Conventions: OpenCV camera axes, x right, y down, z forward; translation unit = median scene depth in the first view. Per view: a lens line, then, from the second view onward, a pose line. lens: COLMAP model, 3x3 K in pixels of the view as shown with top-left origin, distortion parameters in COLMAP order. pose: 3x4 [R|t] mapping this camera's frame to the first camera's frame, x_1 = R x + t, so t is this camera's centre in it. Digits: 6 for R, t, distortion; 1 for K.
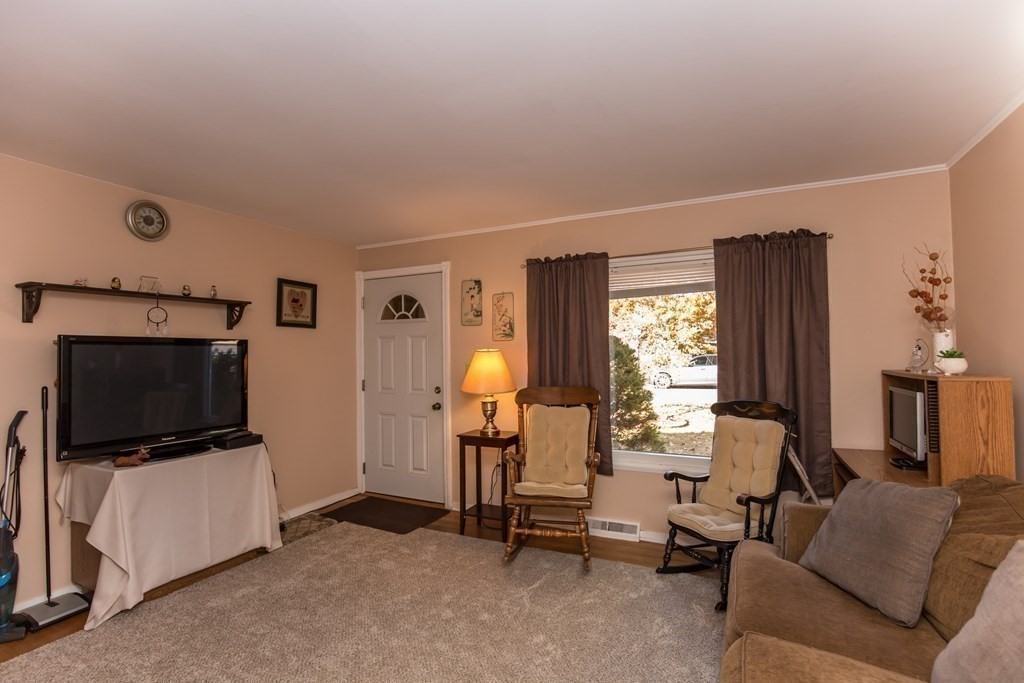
lens RADIAL K [[488.3, 0, 514.2], [0, 488.3, 345.5], [0, 0, 1]] dist [-0.024925, 0.000739]
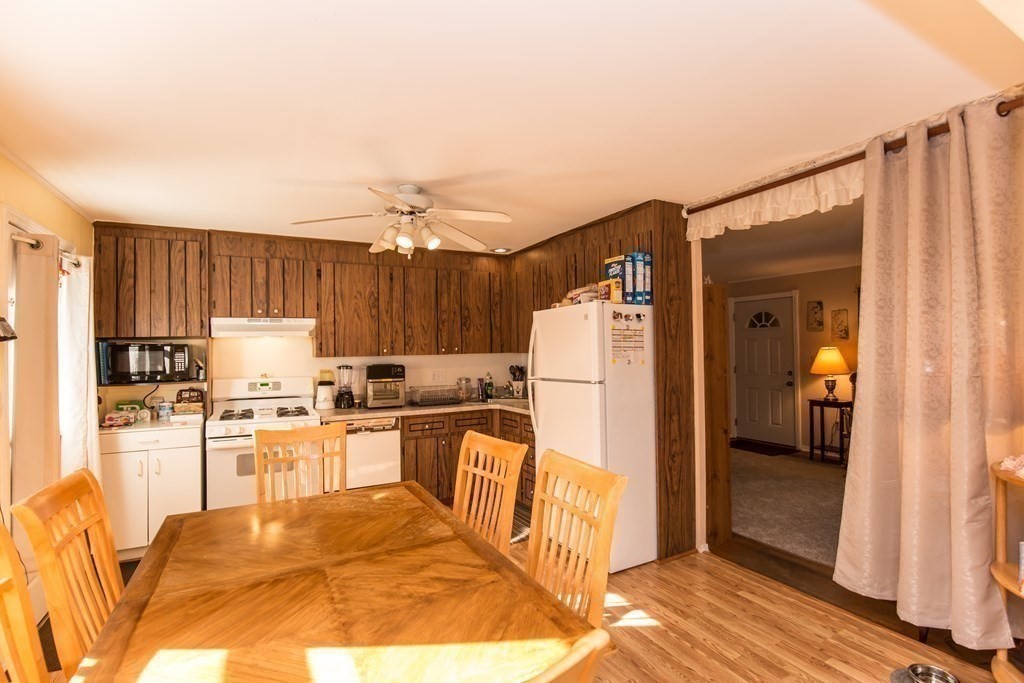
lens RADIAL K [[488.3, 0, 512.0], [0, 488.3, 342.7], [0, 0, 1]] dist [-0.024925, 0.000739]
pose [[0.815669, -0.010300, -0.578427, 0.014428], [0.016684, 0.999844, 0.005722, -0.031802], [0.578278, -0.014318, 0.815714, -0.839572]]
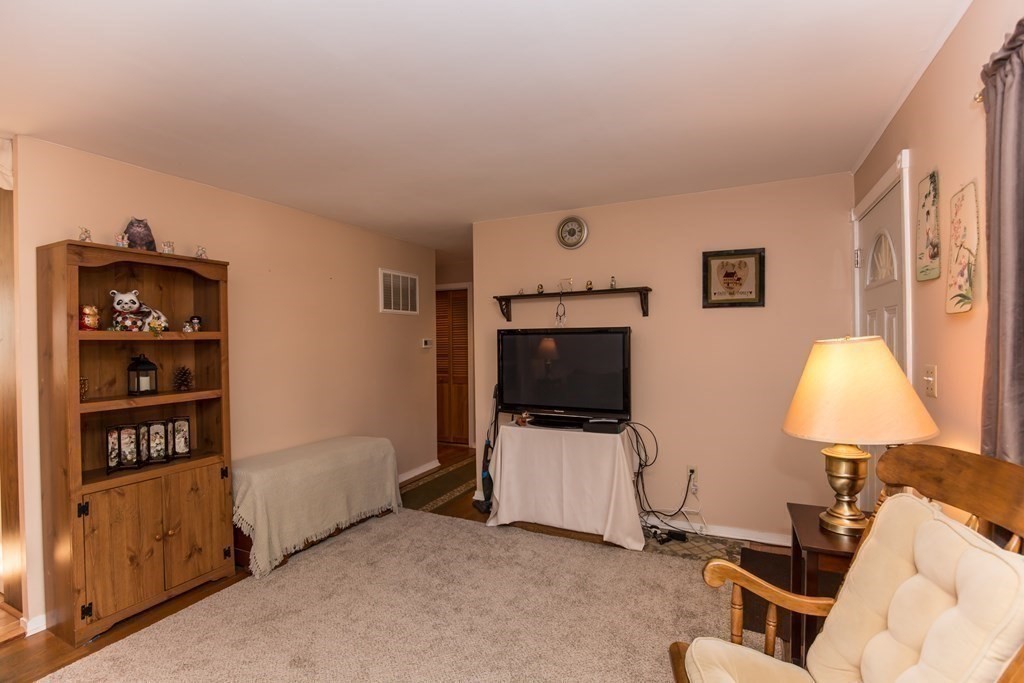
lens RADIAL K [[461.0, 0, 514.1], [0, 461.0, 342.4], [0, 0, 1]] dist [-0.024265, -0.000218]
pose [[0.005016, 0.019284, -0.999801, 0.330738], [0.029587, 0.999373, 0.019424, -0.004666], [0.999550, -0.029679, 0.004442, 0.660045]]
